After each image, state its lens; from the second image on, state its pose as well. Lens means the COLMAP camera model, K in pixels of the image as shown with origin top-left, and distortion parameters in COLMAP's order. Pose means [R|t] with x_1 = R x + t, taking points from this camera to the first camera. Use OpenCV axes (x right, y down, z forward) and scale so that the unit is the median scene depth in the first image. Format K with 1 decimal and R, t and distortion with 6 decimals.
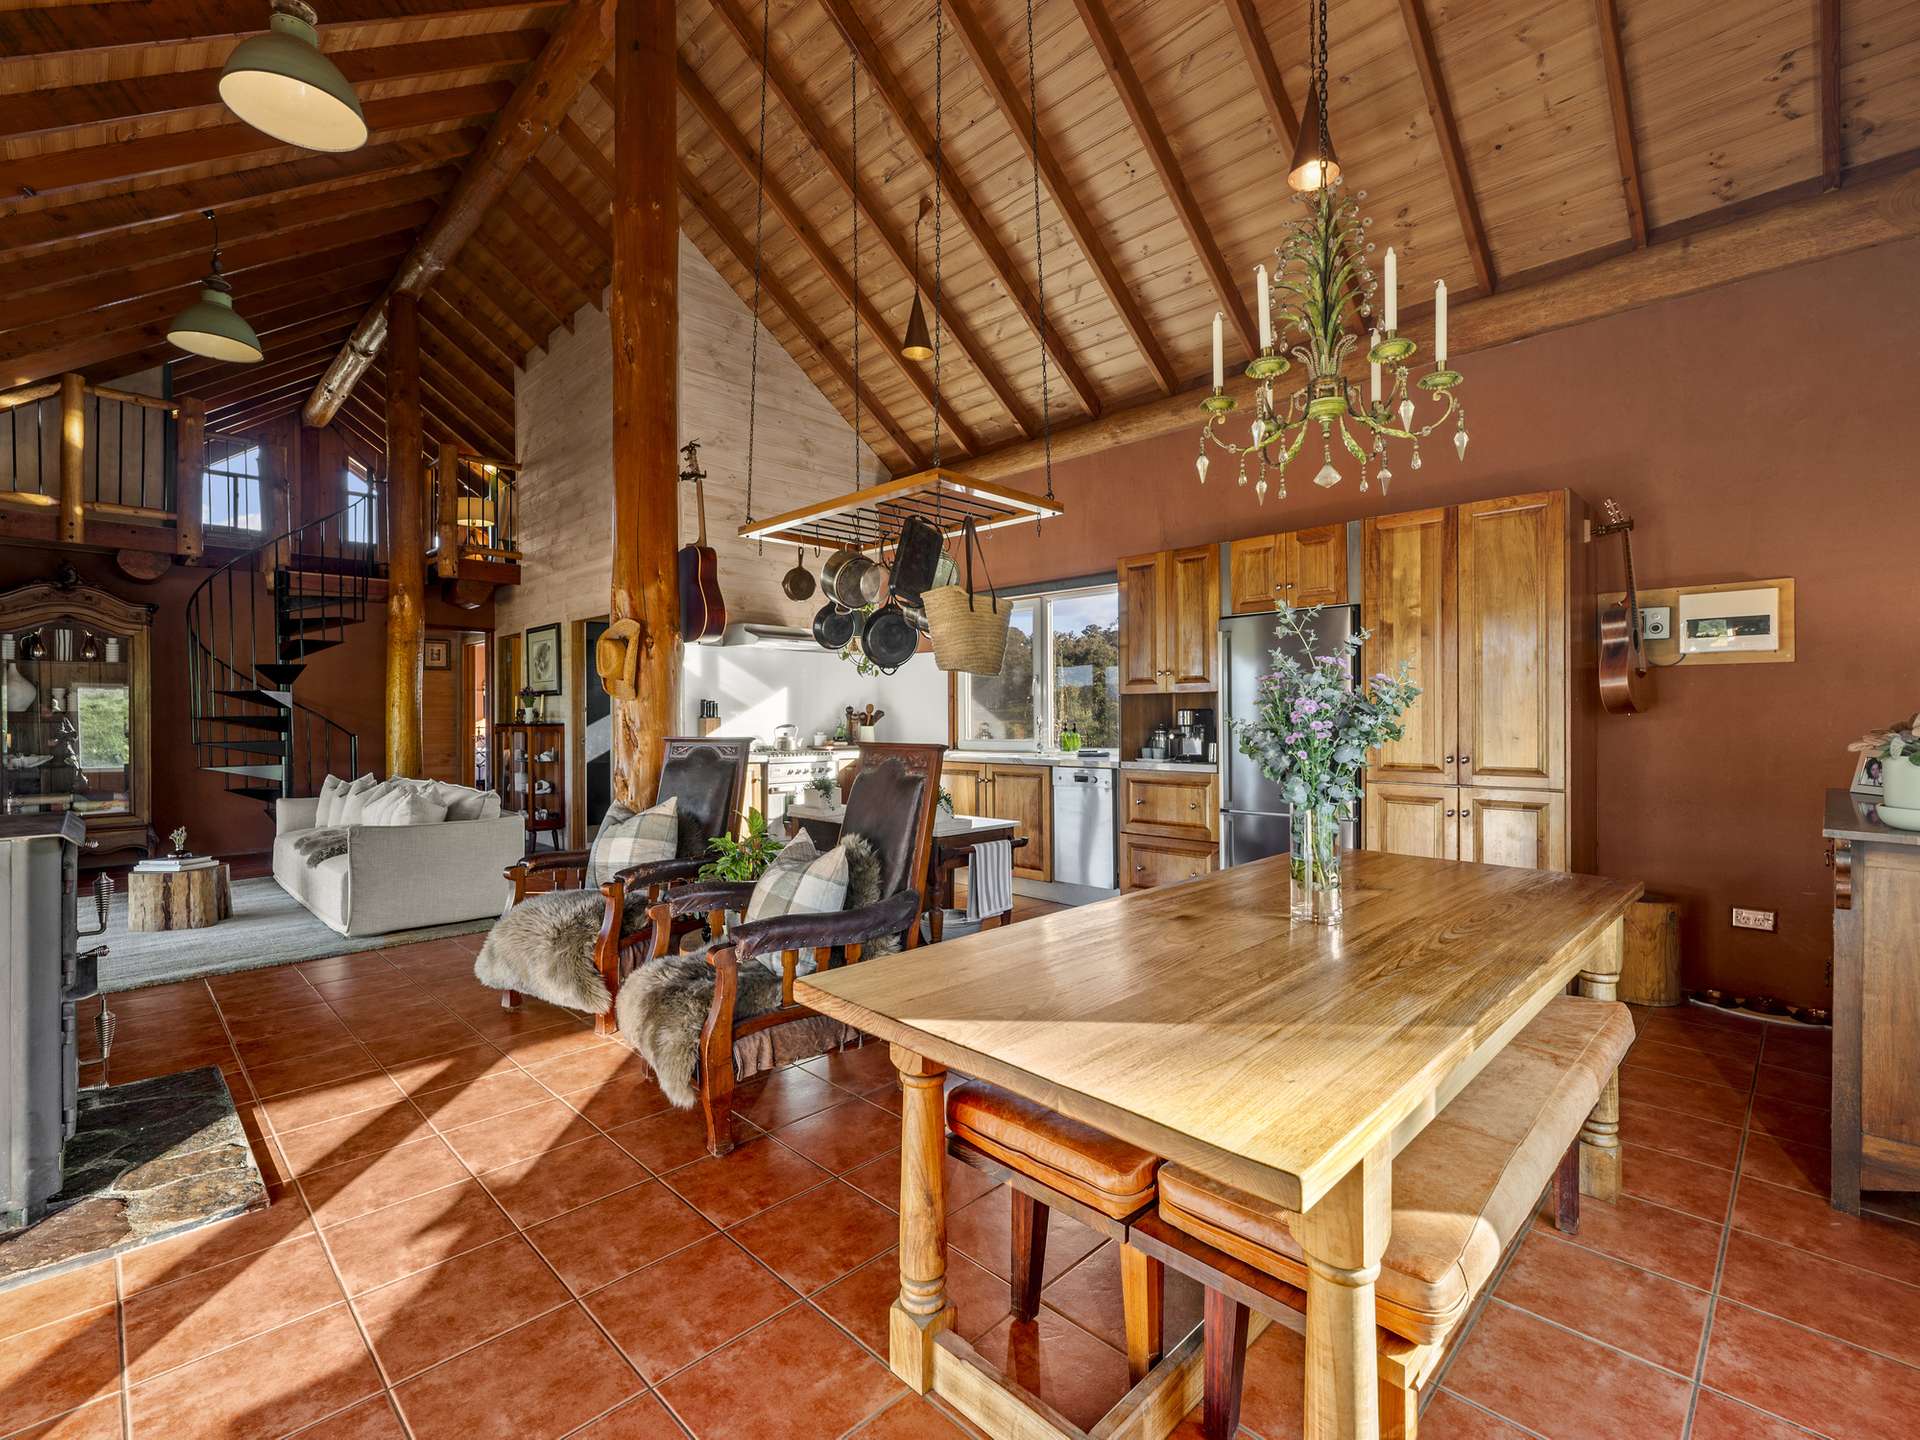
lens RADIAL K [[869.7, 0, 956.7], [0, 869.7, 709.9], [0, 0, 1]] dist [0.000961, -0.000025]
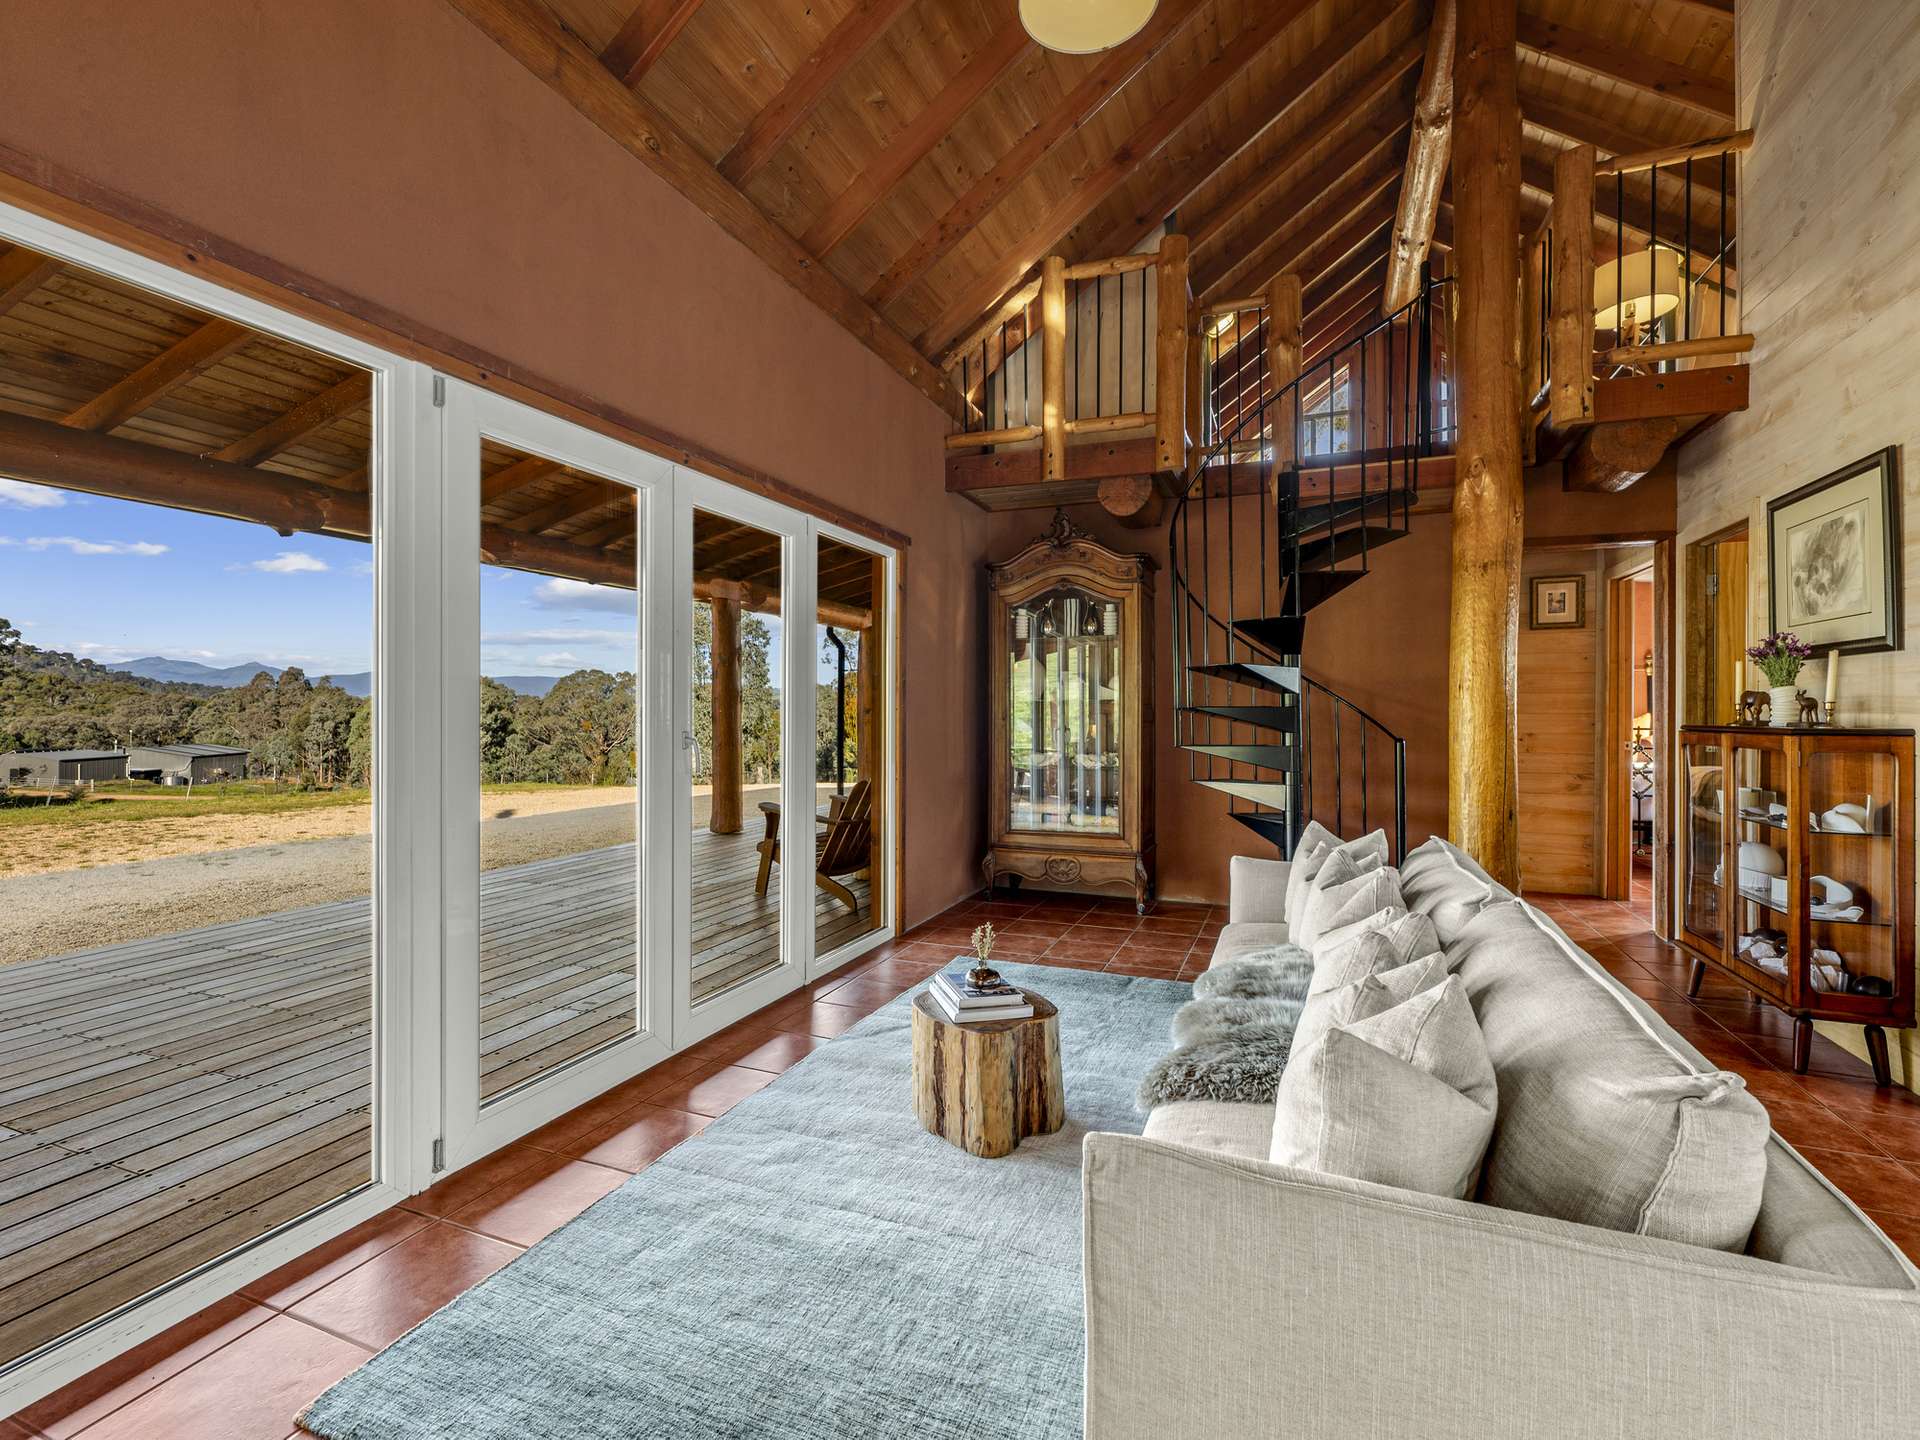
lens RADIAL K [[869.7, 0, 956.7], [0, 869.7, 709.9], [0, 0, 1]] dist [0.000961, -0.000025]
pose [[0.393849, 0.006519, -0.919152, -0.310201], [0.001194, 0.999970, 0.007603, 0.004757], [0.919174, -0.004092, 0.393830, 0.561662]]
